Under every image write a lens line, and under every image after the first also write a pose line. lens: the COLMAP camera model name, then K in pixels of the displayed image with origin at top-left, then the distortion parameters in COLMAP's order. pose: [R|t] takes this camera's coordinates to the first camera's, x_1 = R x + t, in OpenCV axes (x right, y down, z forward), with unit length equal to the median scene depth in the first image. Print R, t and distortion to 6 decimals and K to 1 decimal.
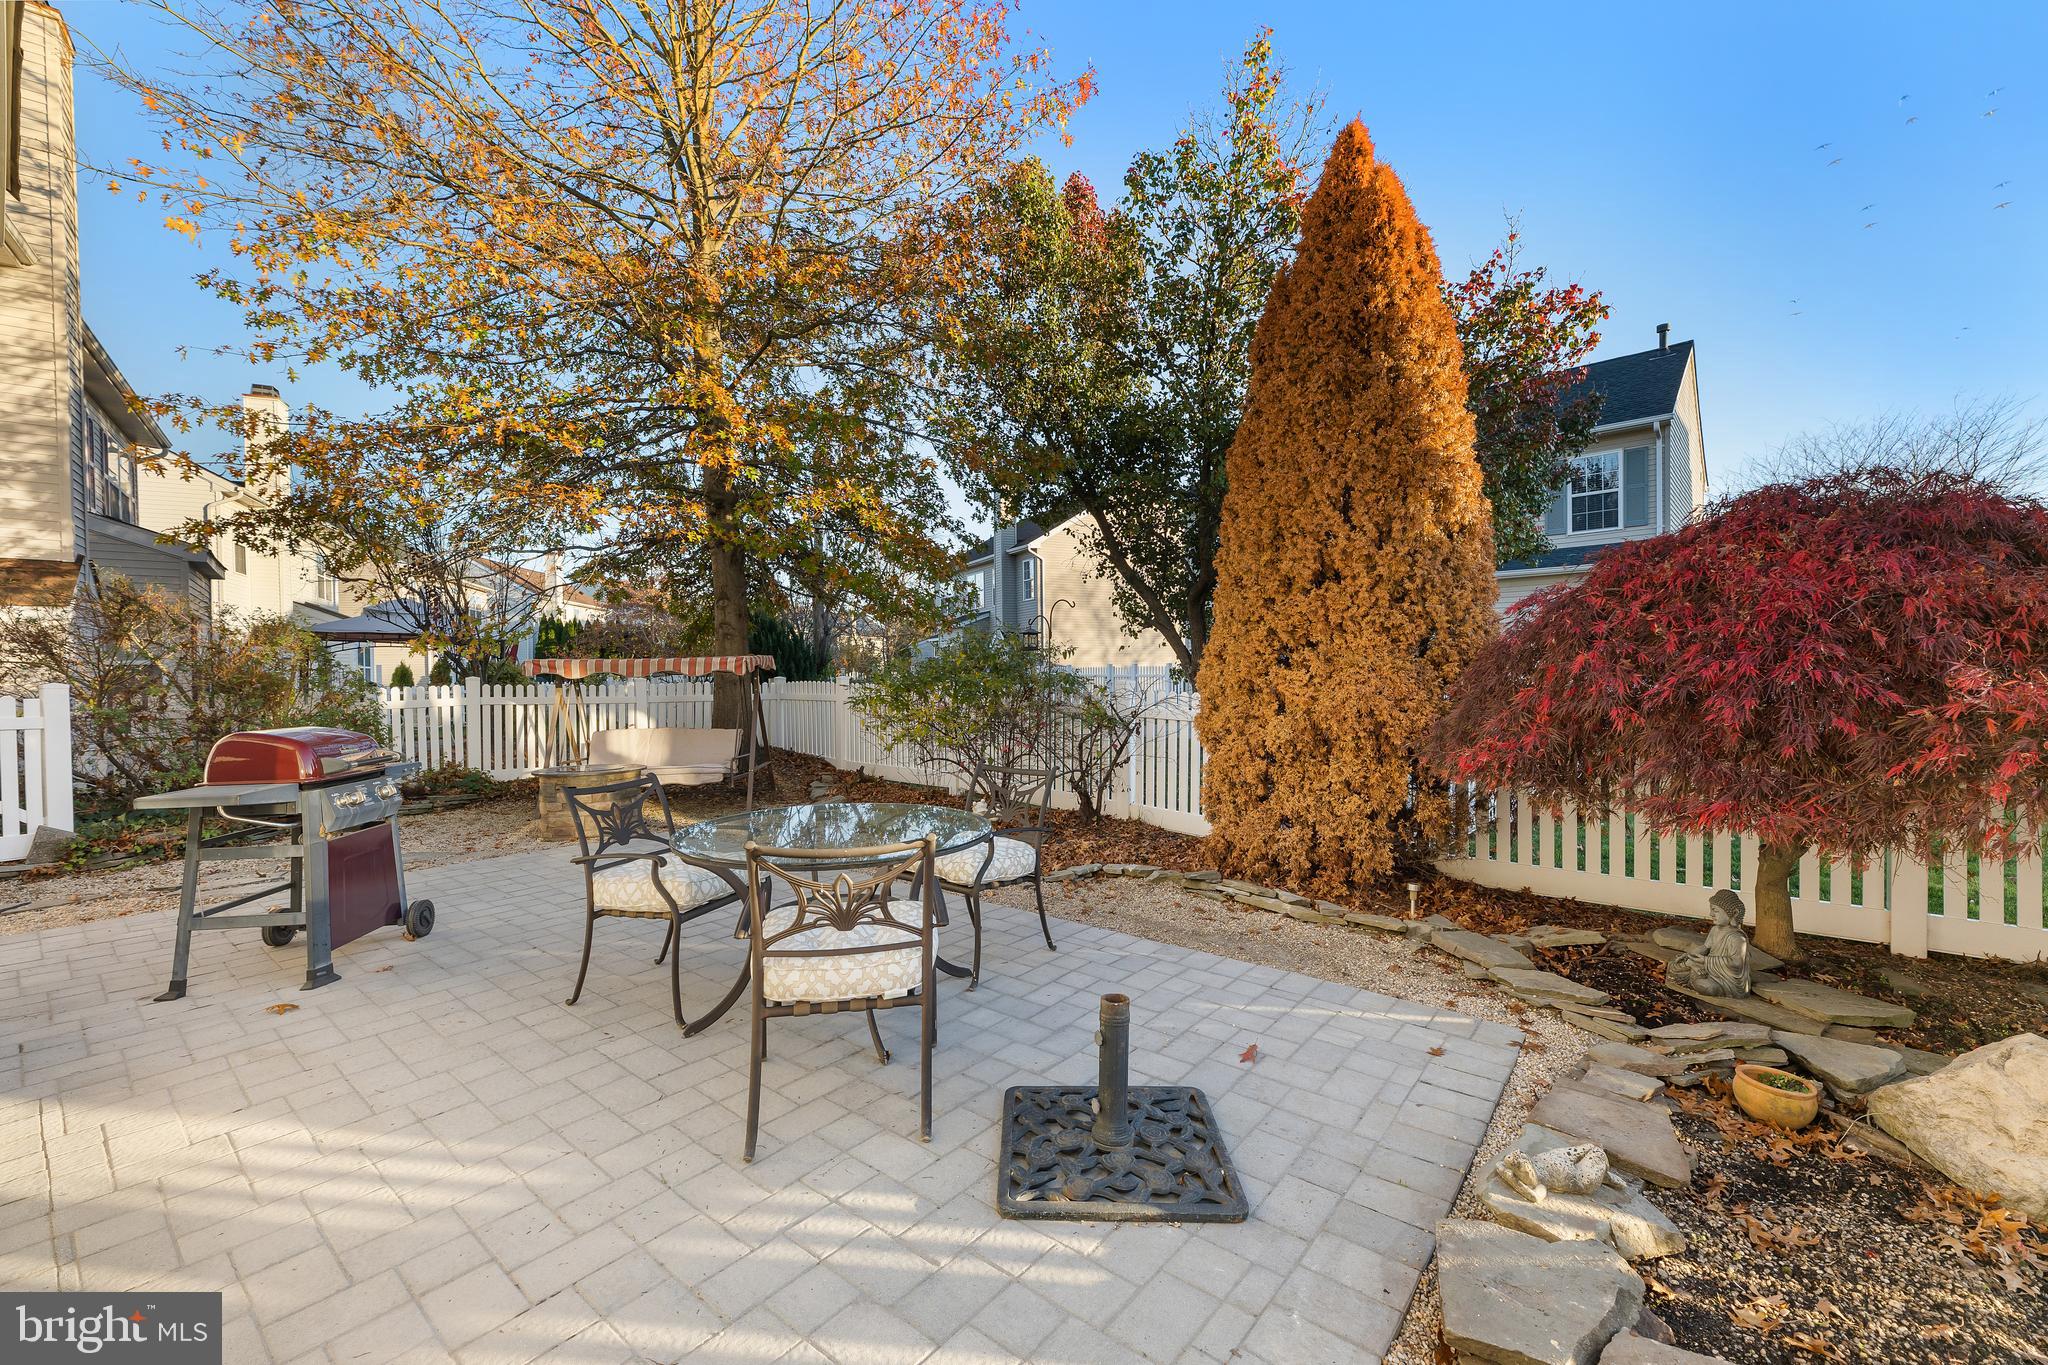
lens RADIAL K [[828.1, 0, 1028.8], [0, 828.1, 677.4], [0, 0, 1]] dist [0.001164, 0.000067]
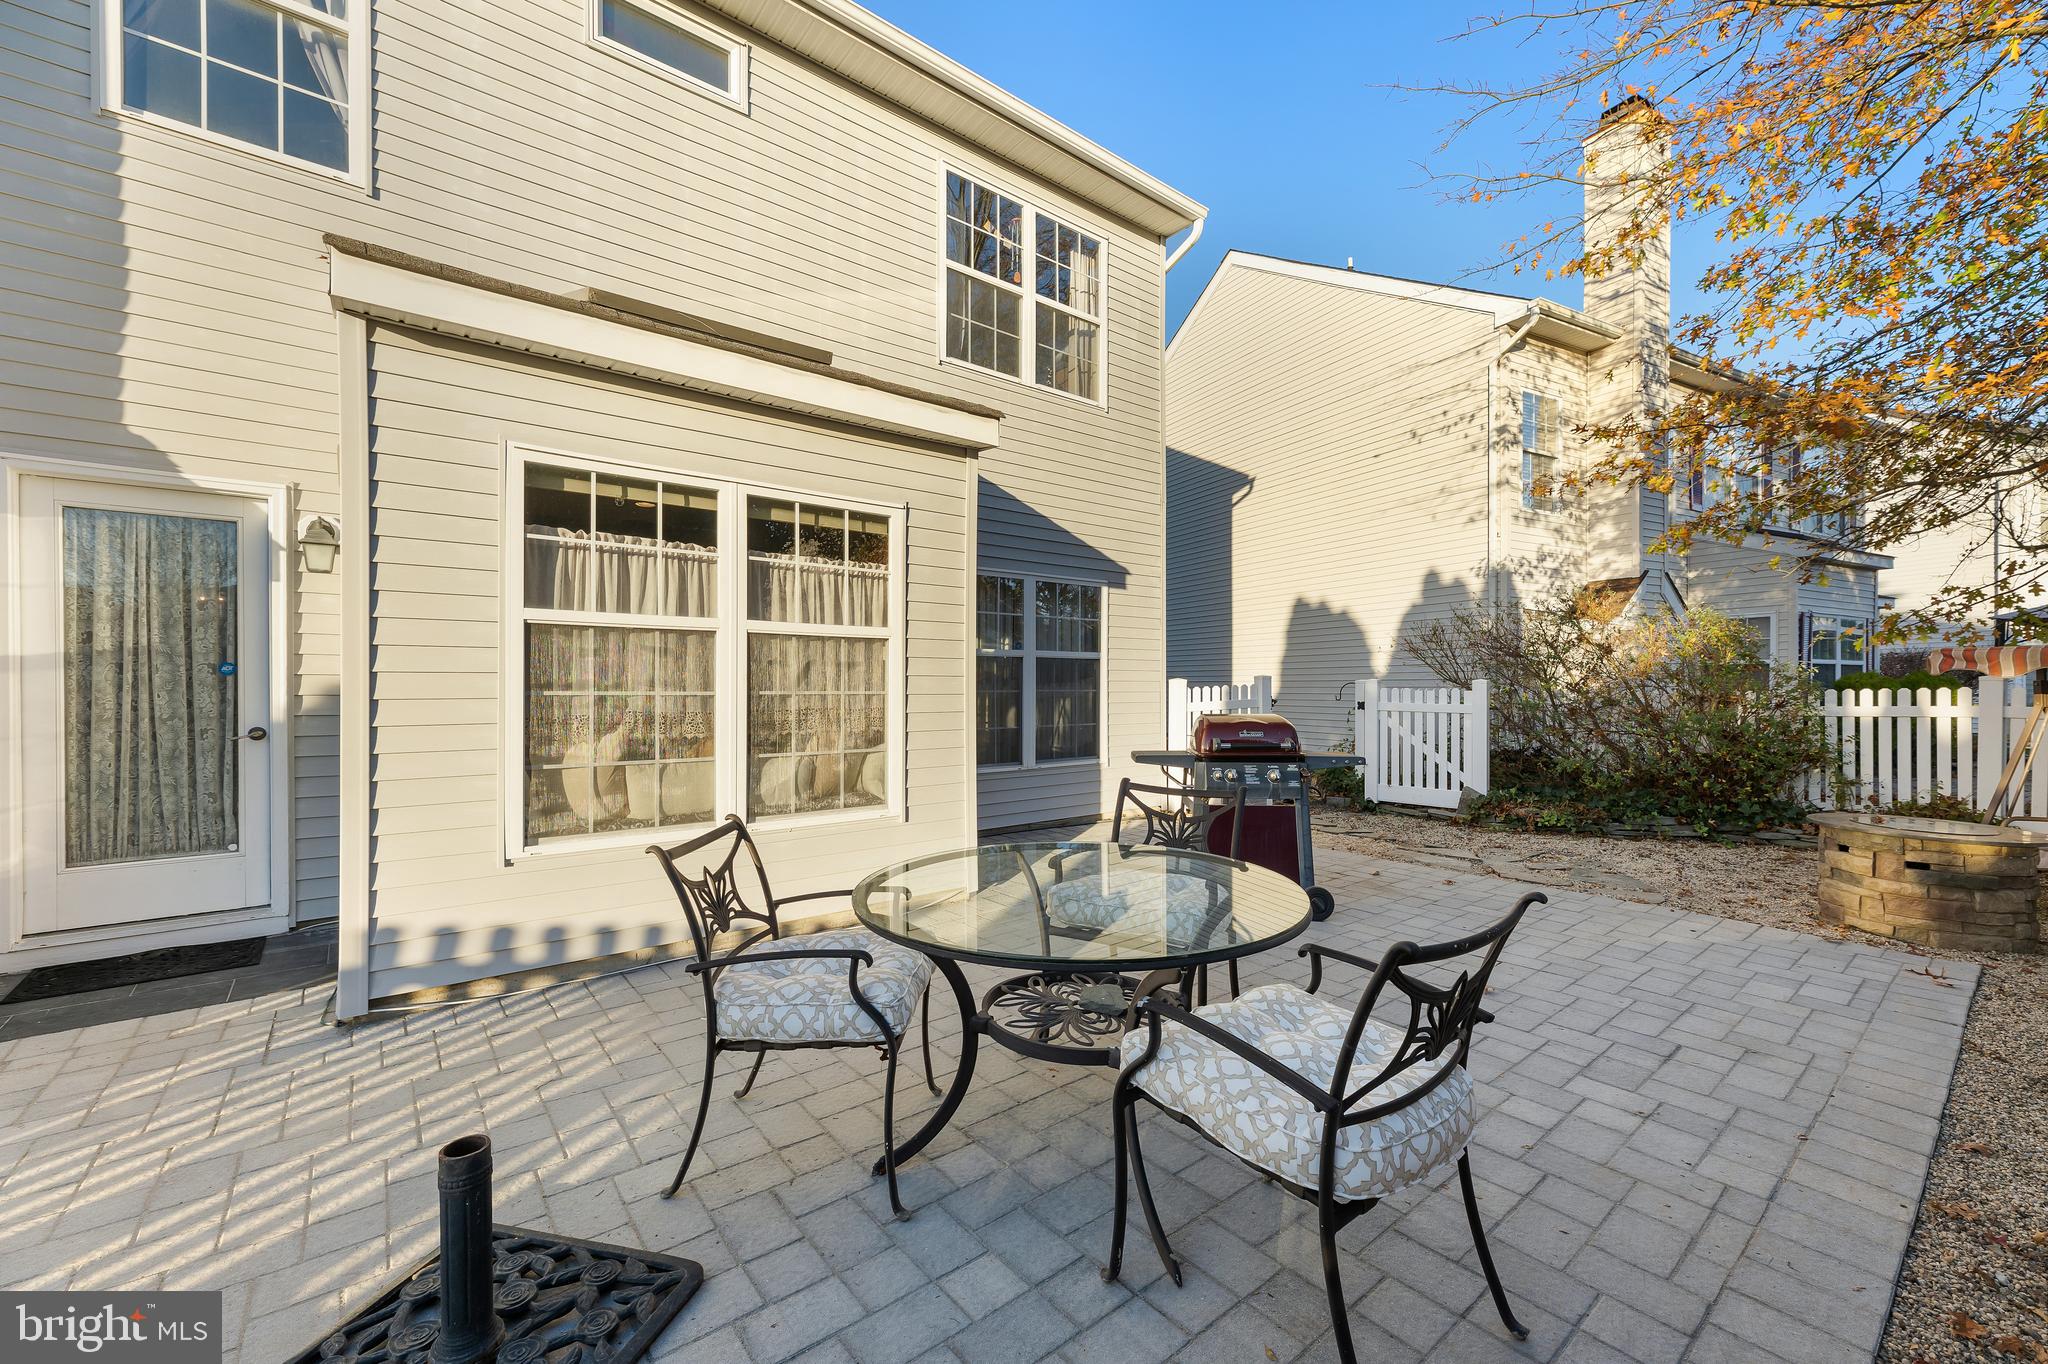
lens RADIAL K [[828.1, 0, 1028.1], [0, 828.1, 678.4], [0, 0, 1]] dist [0.001164, 0.000067]
pose [[-0.179314, 0.008102, -0.983759, 0.161562], [-0.011441, 0.999881, 0.010320, 0.001156], [0.983725, 0.013105, -0.179200, 0.371782]]
